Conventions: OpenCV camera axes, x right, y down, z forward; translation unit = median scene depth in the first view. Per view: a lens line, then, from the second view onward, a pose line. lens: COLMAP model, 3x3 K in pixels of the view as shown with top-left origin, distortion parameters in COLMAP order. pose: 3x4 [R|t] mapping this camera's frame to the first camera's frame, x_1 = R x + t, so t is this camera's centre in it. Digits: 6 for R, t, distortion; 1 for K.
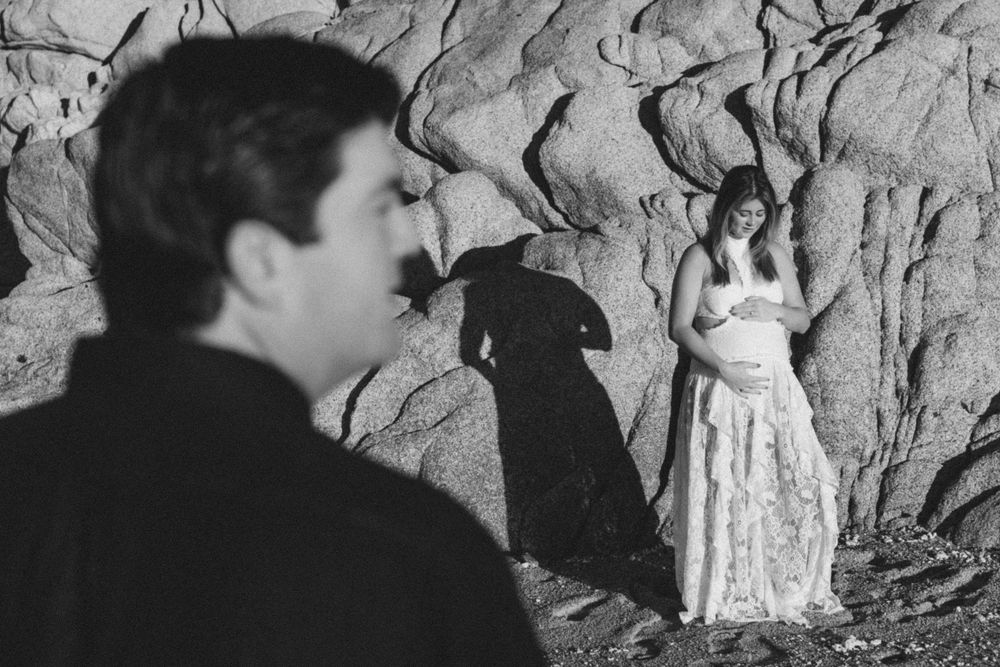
lens RADIAL K [[1781.3, 0, 499.9], [0, 1781.3, 334.8], [0, 0, 1]] dist [0.016010, 0.000000]
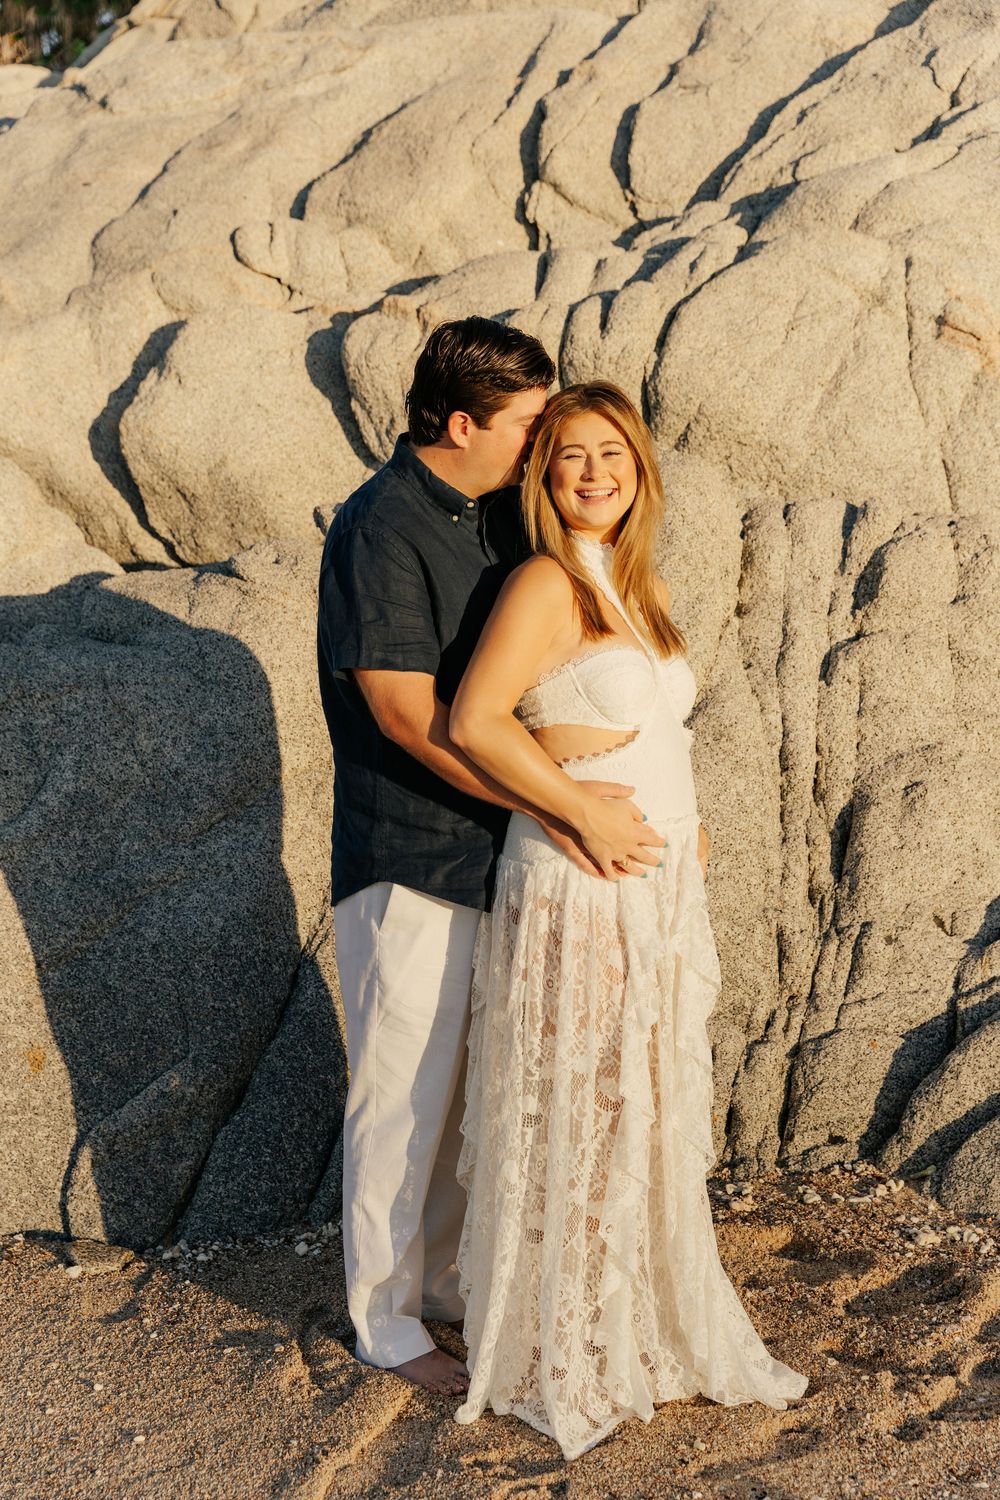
lens RADIAL K [[2101.5, 0, 504.8], [0, 2101.5, 750.7], [0, 0, 1]] dist [0.036476, 0.000000]
pose [[0.980934, 0.008863, 0.194139, 0.014621], [-0.011851, 0.999828, 0.014236, -0.015890], [-0.193980, -0.016266, 0.980871, 0.385082]]
